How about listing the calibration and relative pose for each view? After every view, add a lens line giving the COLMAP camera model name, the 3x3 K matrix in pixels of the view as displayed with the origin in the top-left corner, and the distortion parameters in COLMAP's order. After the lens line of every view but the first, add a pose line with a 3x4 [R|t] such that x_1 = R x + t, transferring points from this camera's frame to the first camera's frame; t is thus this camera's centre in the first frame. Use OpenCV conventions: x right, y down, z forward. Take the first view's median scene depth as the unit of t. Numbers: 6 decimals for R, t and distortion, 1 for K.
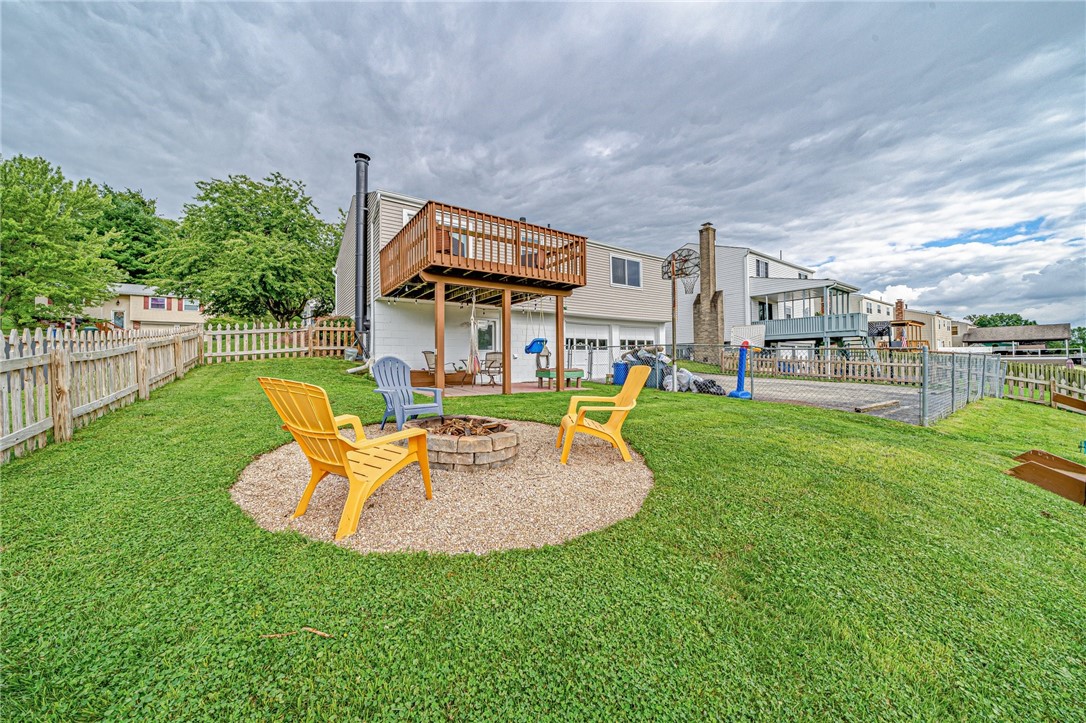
lens RADIAL K [[380.6, 0, 541.6], [0, 380.6, 374.4], [0, 0, 1]] dist [-0.001516, -0.000081]
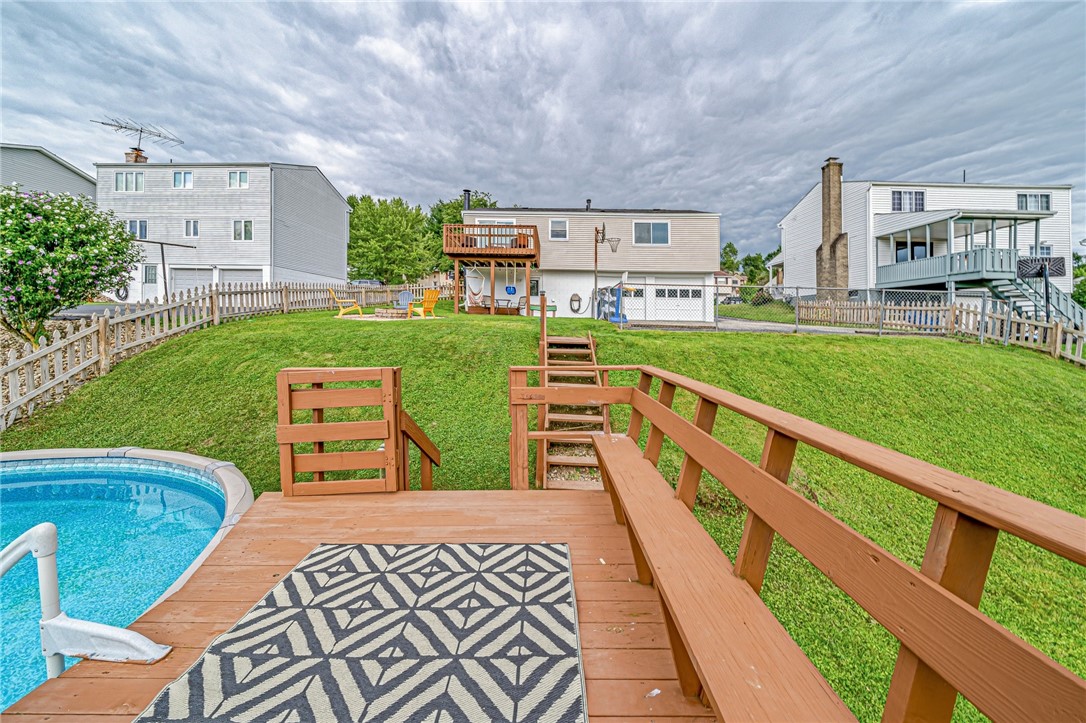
lens RADIAL K [[380.6, 0, 541.6], [0, 380.6, 374.4], [0, 0, 1]] dist [-0.001516, -0.000081]
pose [[0.809491, 0.105542, -0.577568, 0.454611], [-0.048681, 0.992389, 0.113115, 0.044589], [0.585111, -0.063449, 0.808467, -0.166845]]
